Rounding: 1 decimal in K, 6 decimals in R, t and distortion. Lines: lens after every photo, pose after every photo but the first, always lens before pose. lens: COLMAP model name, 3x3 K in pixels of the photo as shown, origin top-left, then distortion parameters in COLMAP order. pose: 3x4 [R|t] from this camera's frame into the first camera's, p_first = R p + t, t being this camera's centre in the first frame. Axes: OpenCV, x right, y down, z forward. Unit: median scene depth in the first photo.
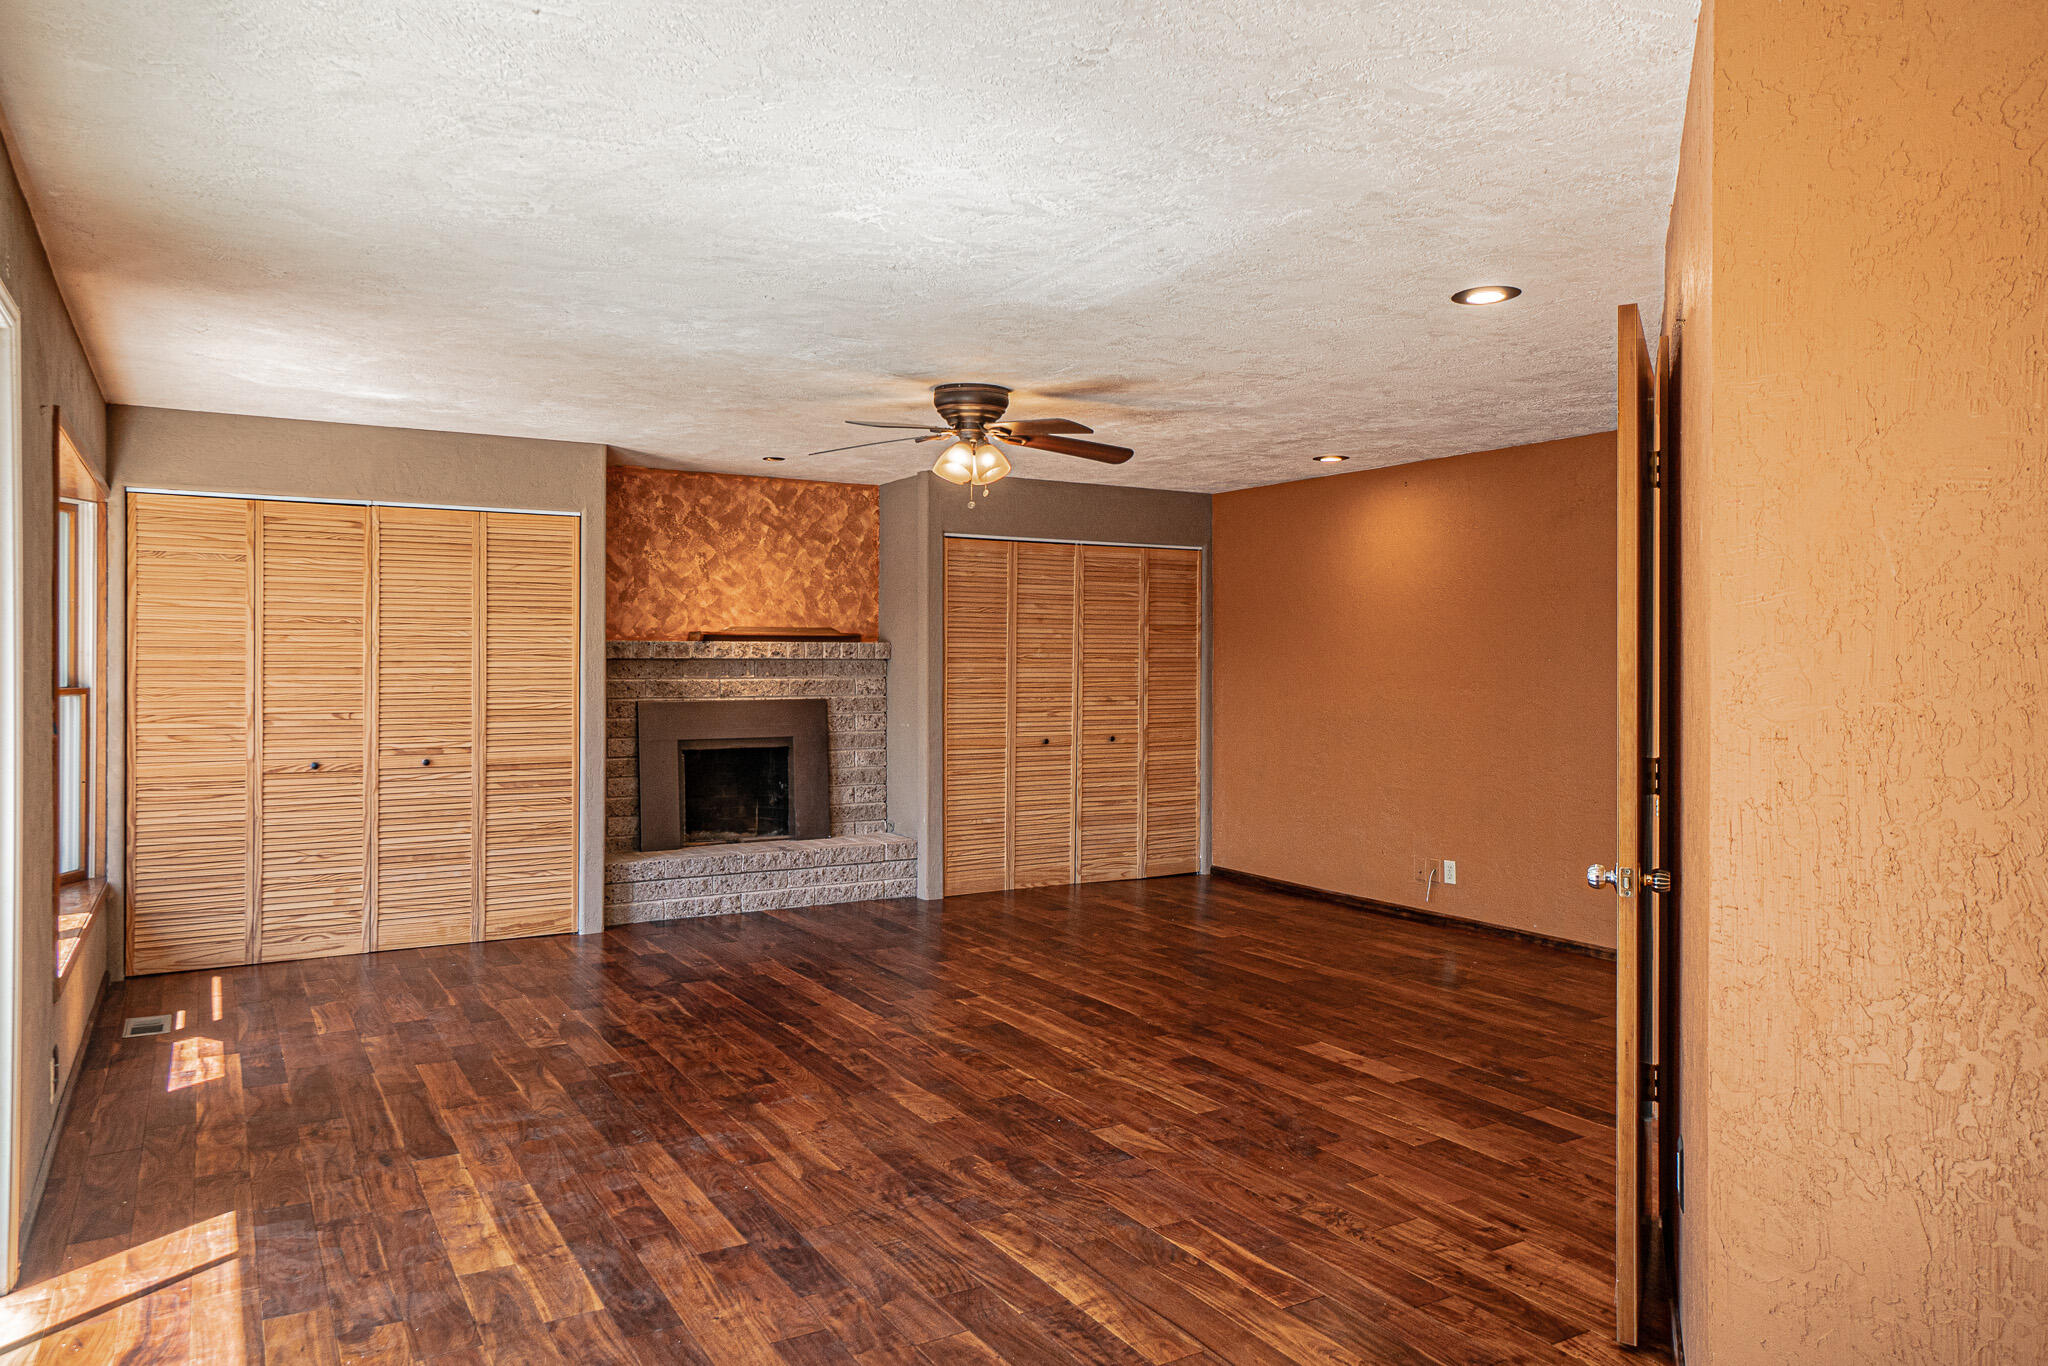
lens RADIAL K [[1354.8, 0, 1017.6], [0, 1354.8, 675.1], [0, 0, 1]] dist [0.031060, 0.006946]
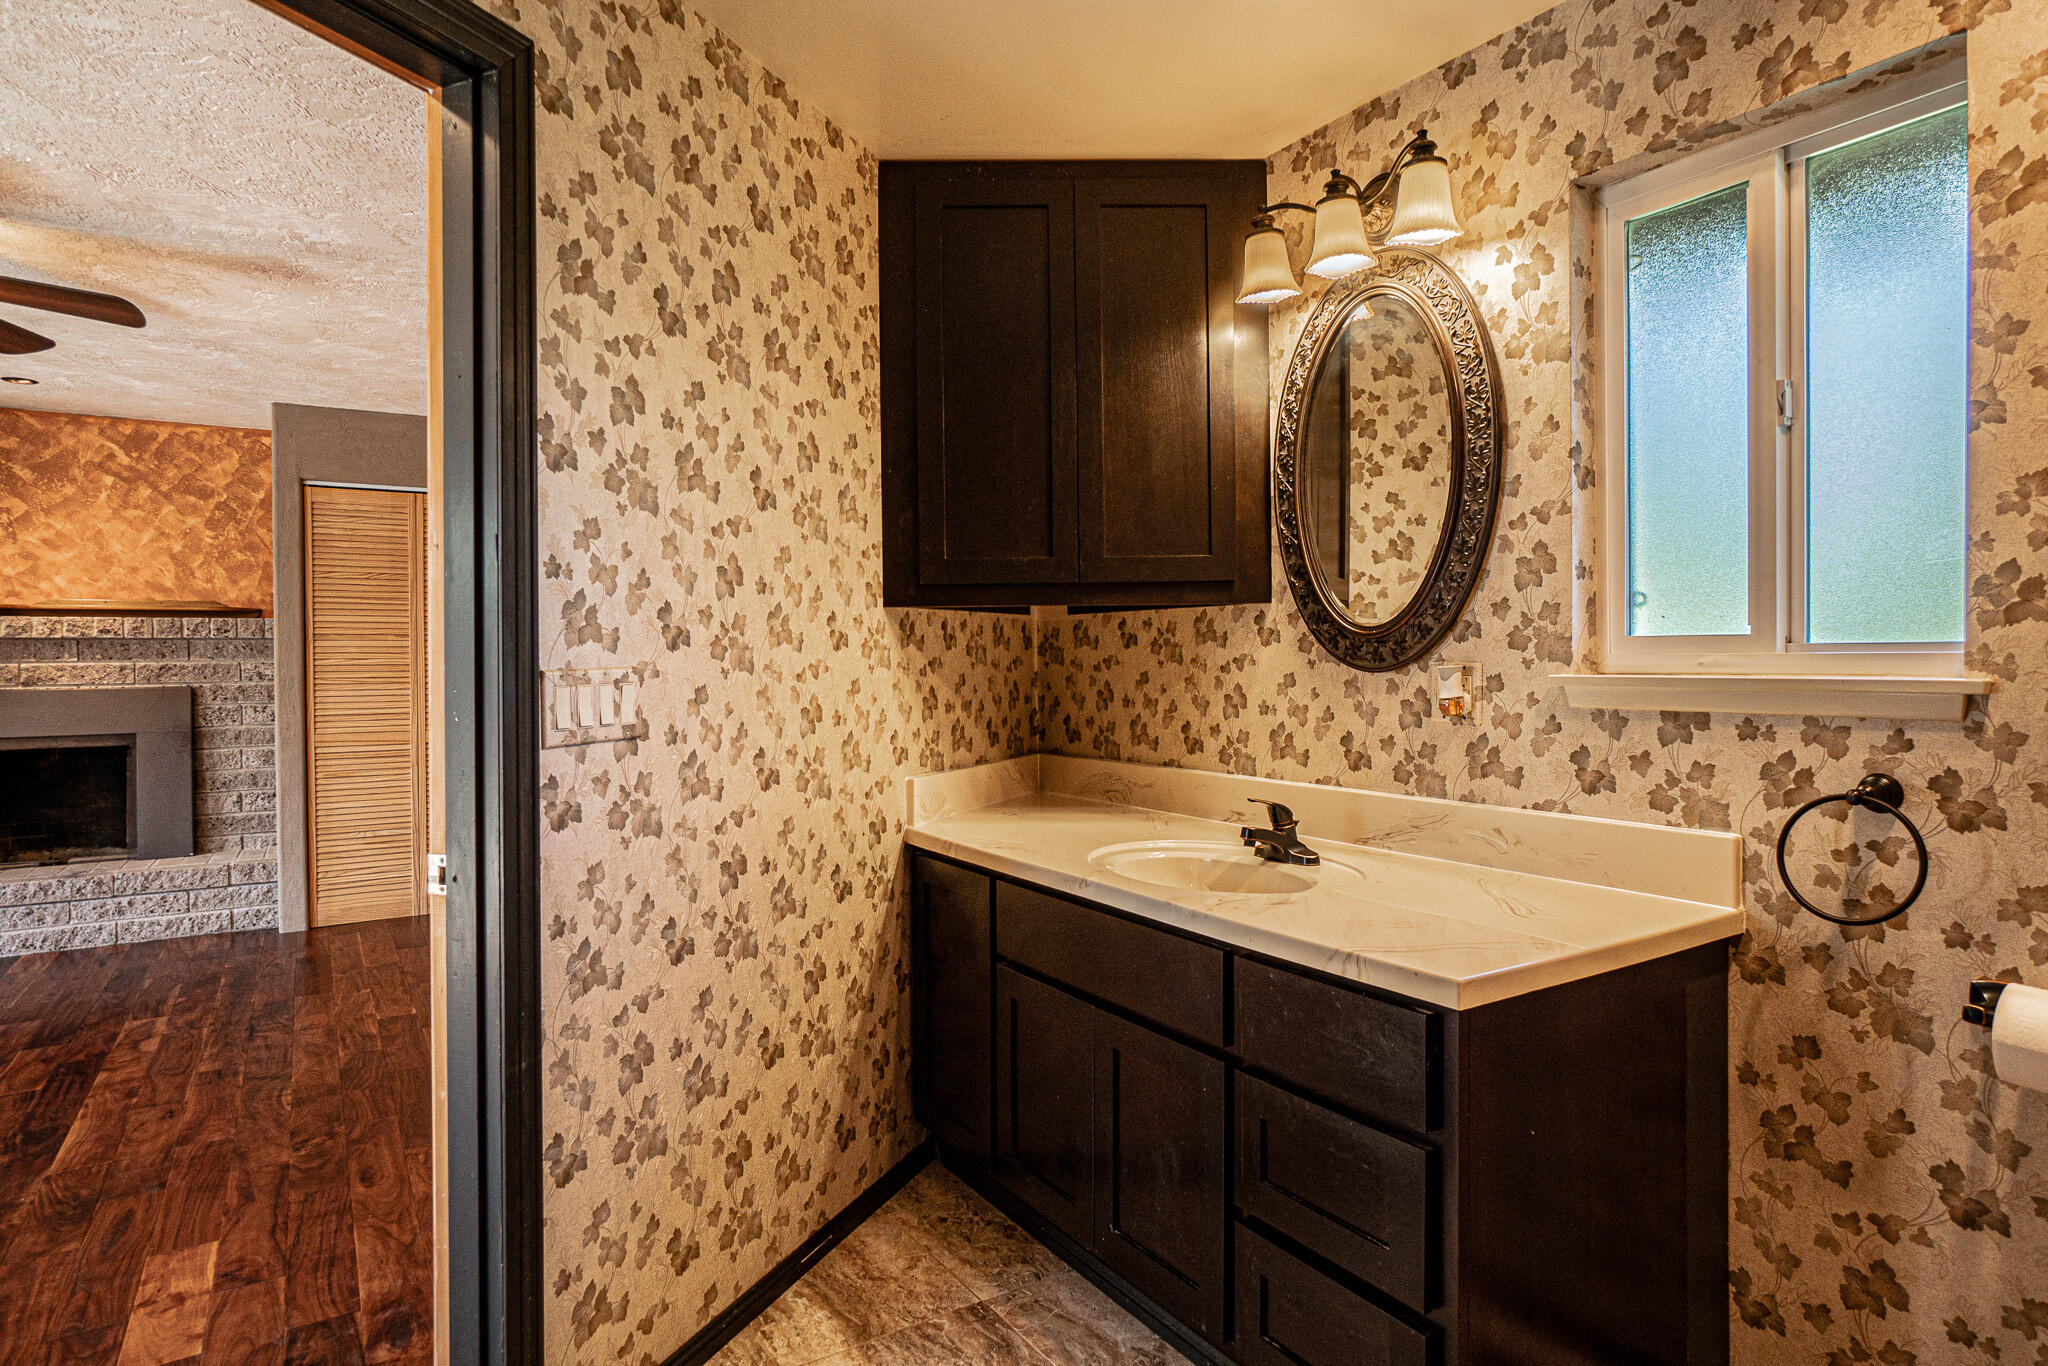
lens RADIAL K [[1131.1, 0, 1023.1], [0, 1131.1, 676.1], [0, 0, 1]] dist [-0.000850, 0.002745]
pose [[0.999779, -0.010961, 0.017953, 0.364371], [0.010869, 0.999927, 0.005183, 0.013469], [-0.018009, -0.004987, 0.999825, 0.314787]]
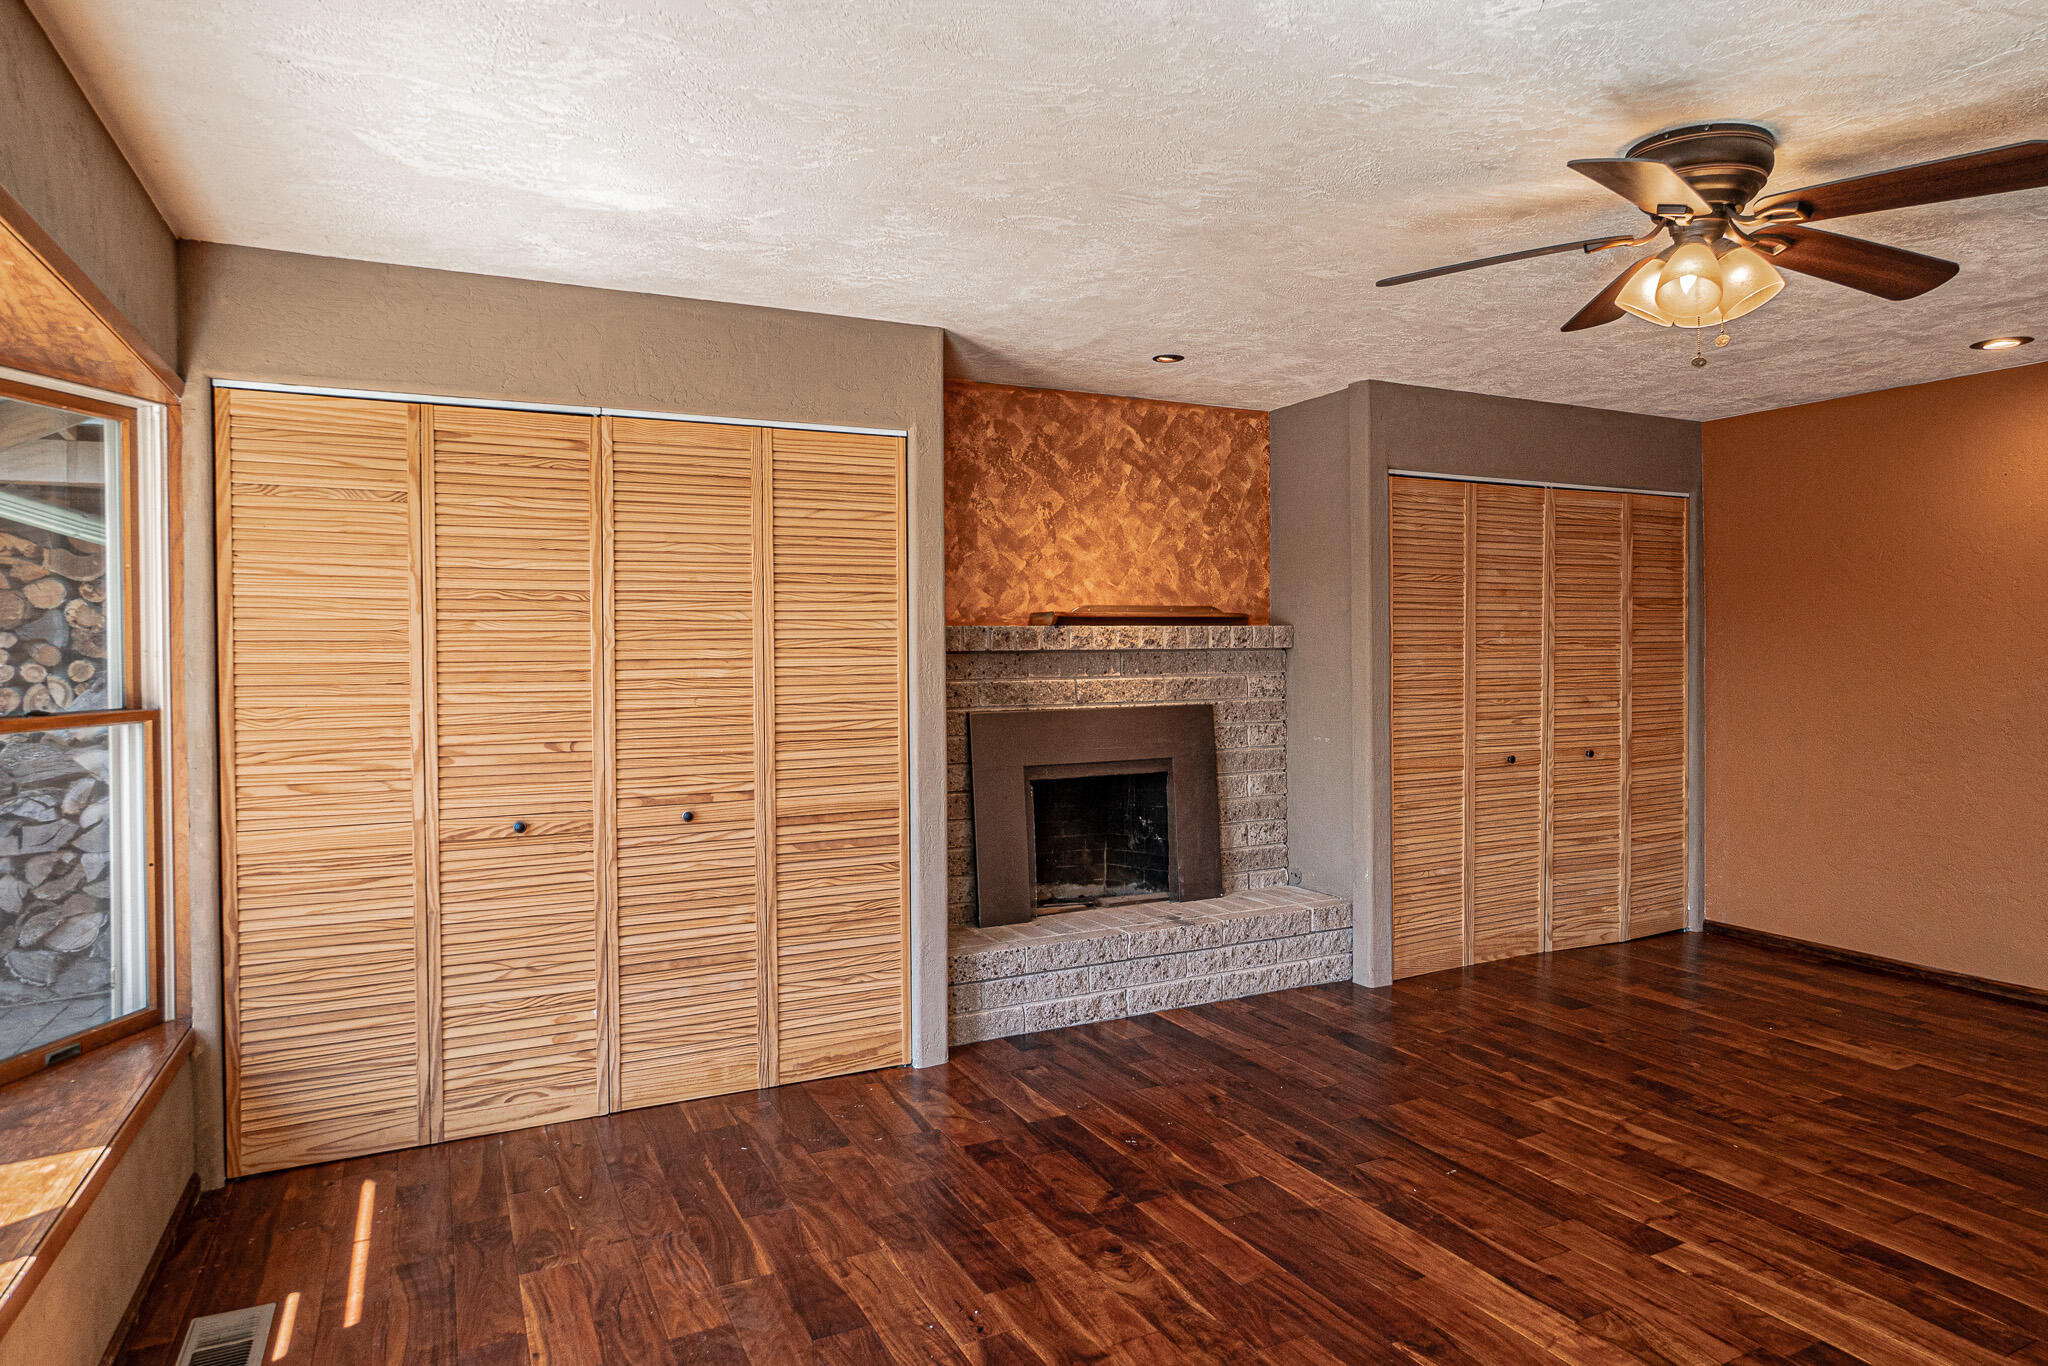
lens RADIAL K [[1254.0, 0, 1137.4], [0, 1254.0, 674.4], [0, 0, 1]] dist [-0.003336, 0.002185]
pose [[0.999725, -0.010540, -0.020954, -0.173078], [0.010735, 0.999900, 0.009202, -0.005099], [0.020855, -0.009424, 0.999738, 0.342909]]
